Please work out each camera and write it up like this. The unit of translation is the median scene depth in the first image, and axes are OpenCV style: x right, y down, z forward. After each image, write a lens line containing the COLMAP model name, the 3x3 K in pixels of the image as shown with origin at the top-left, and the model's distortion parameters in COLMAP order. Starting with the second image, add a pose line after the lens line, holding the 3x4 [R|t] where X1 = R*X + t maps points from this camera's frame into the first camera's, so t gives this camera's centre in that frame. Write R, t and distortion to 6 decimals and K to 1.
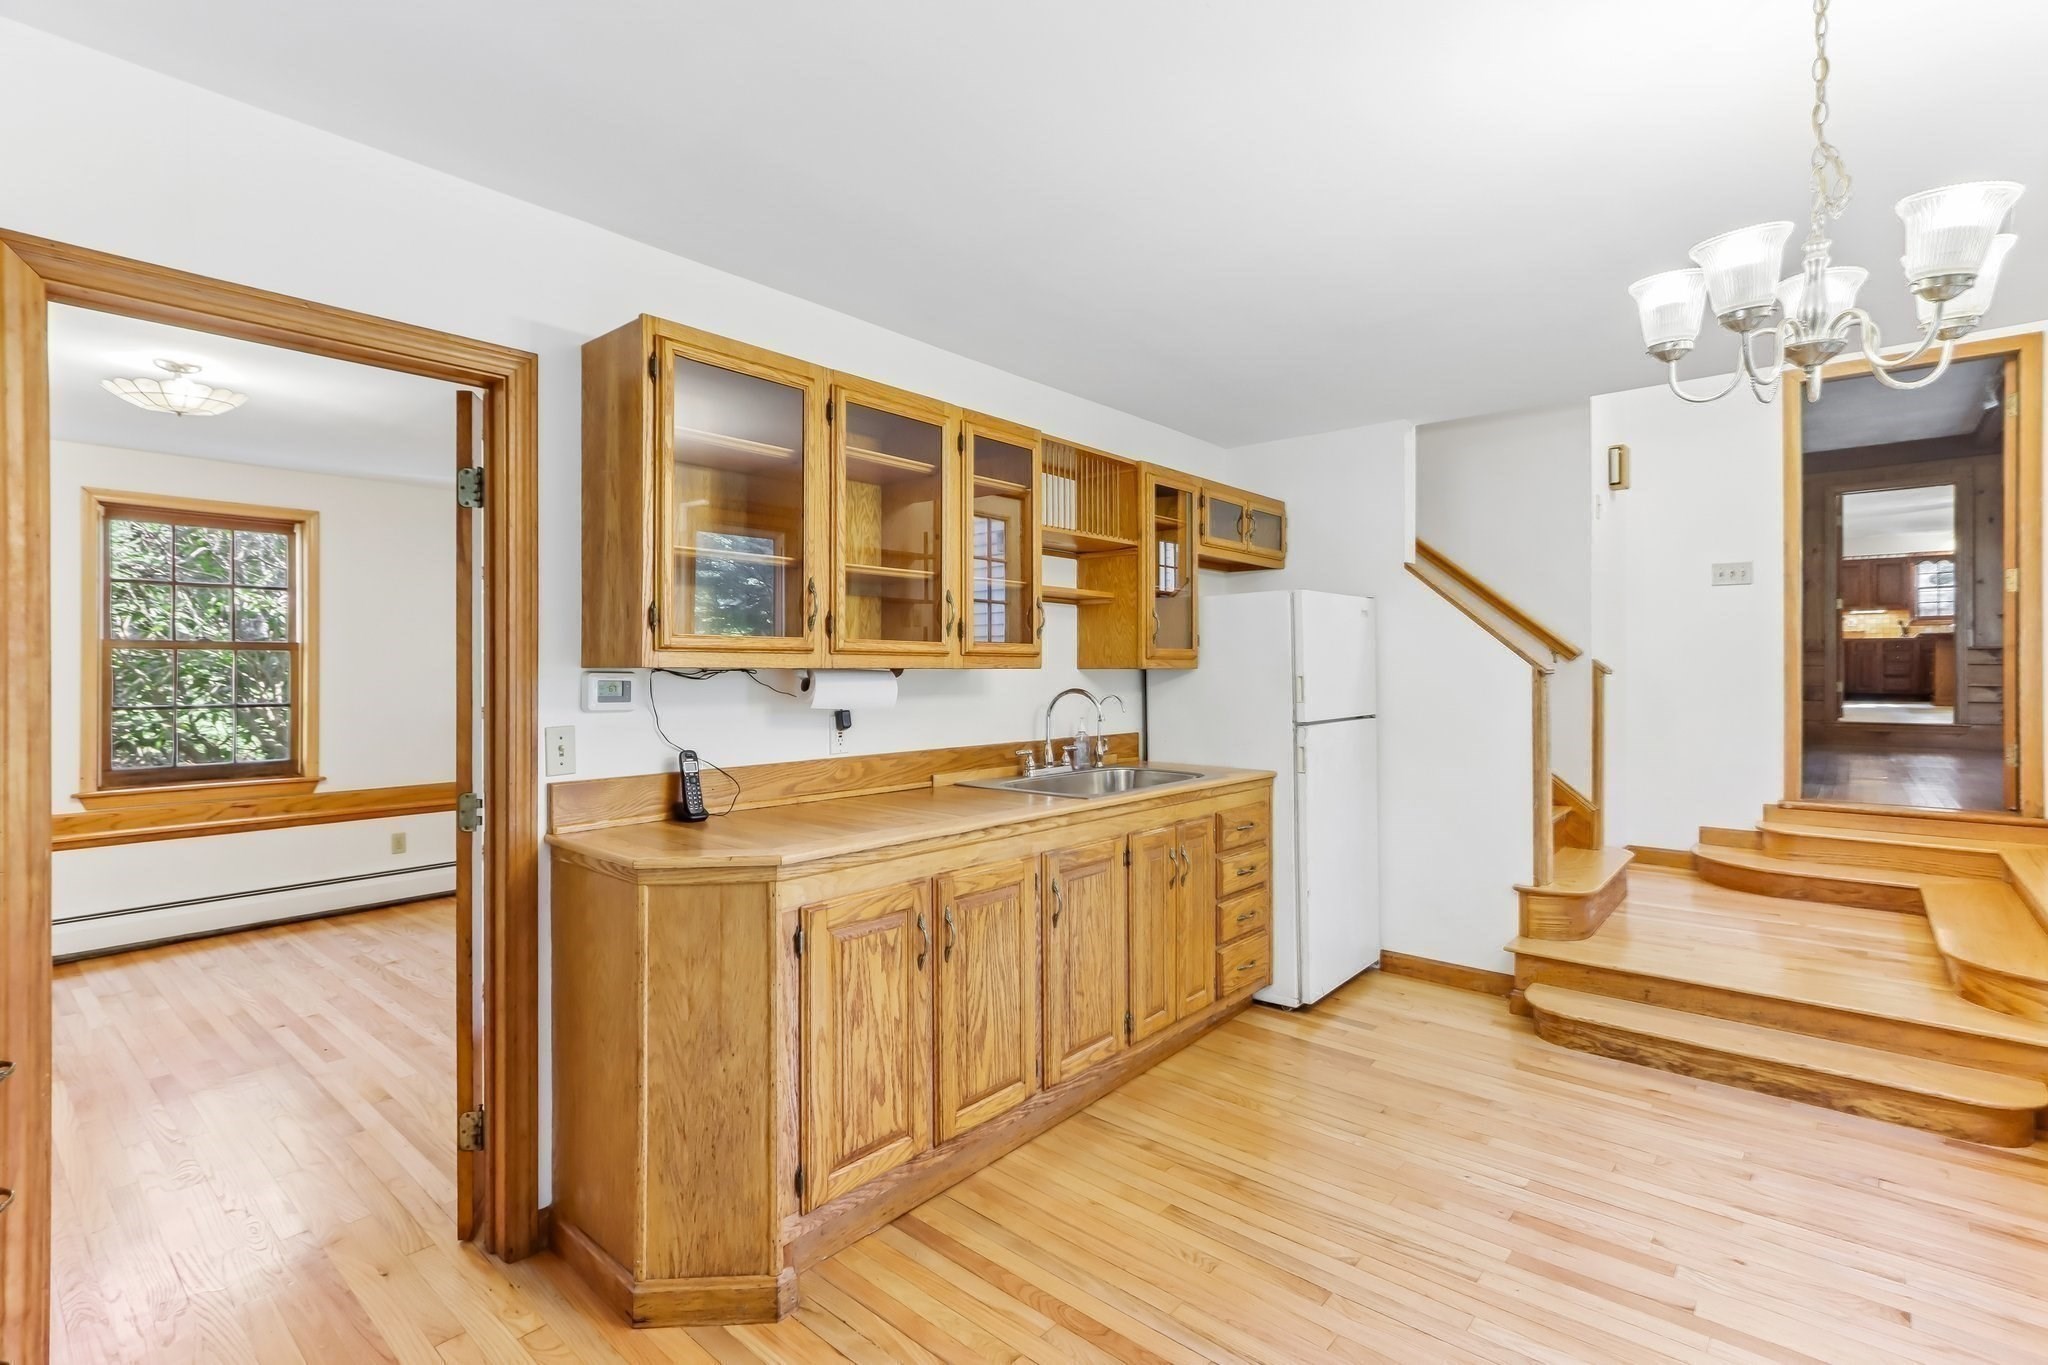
lens RADIAL K [[945.3, 0, 1025.9], [0, 945.3, 672.0], [0, 0, 1]] dist [-0.002769, 0.000145]
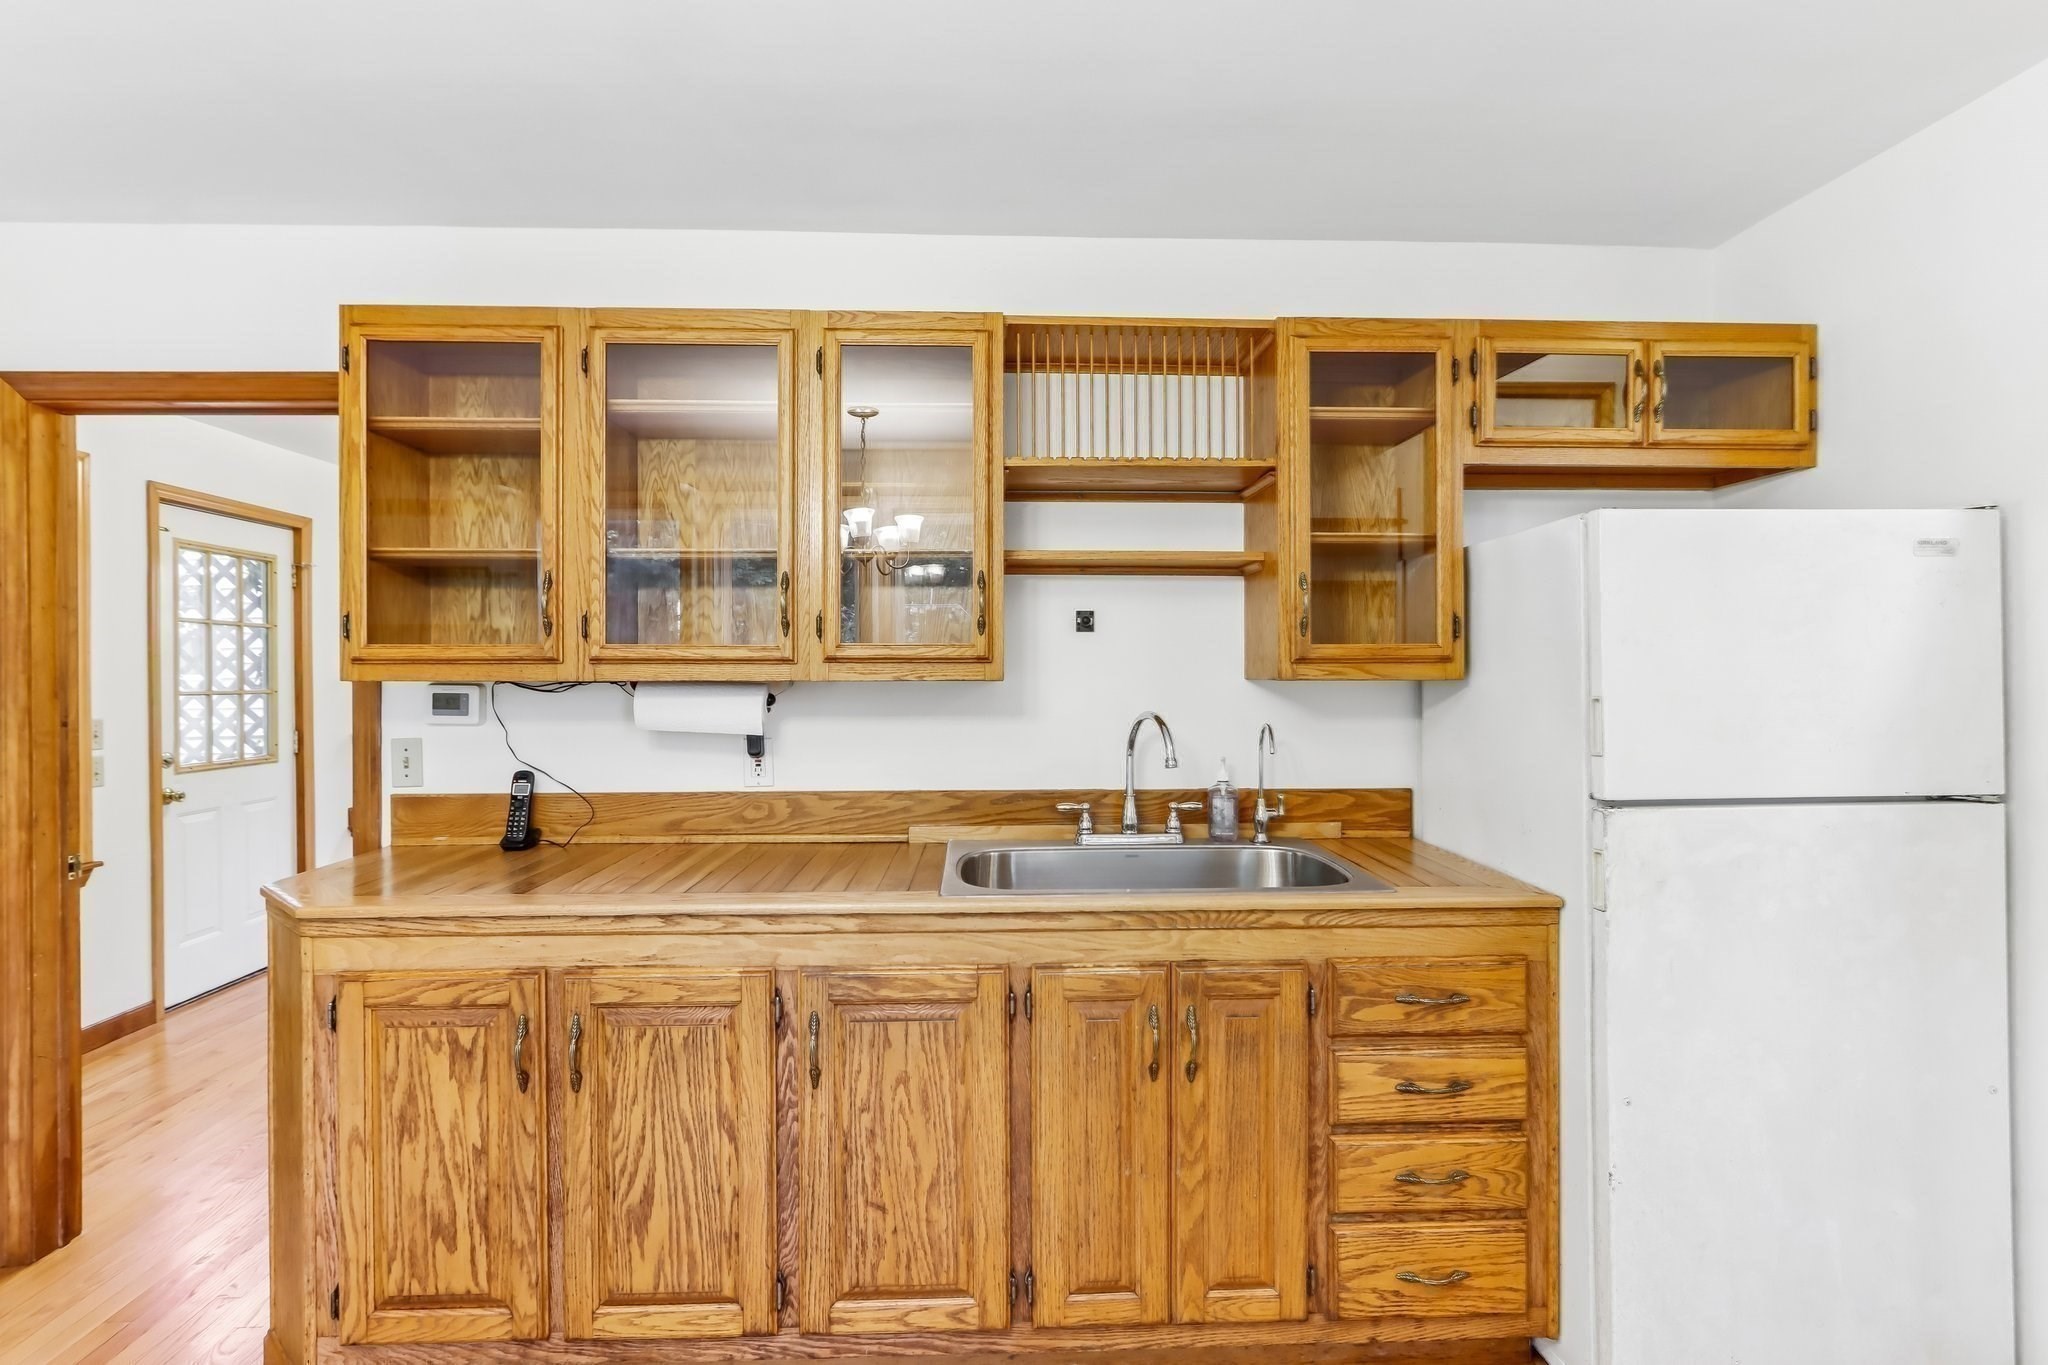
lens RADIAL K [[967.2, 0, 1024.0], [0, 967.2, 682.5], [0, 0, 1]] dist [-0.006704, -0.000597]
pose [[0.688788, 0.004911, -0.724946, 0.532089], [-0.000726, 0.999981, 0.006084, -0.006649], [0.724962, -0.003664, 0.688779, 0.582505]]
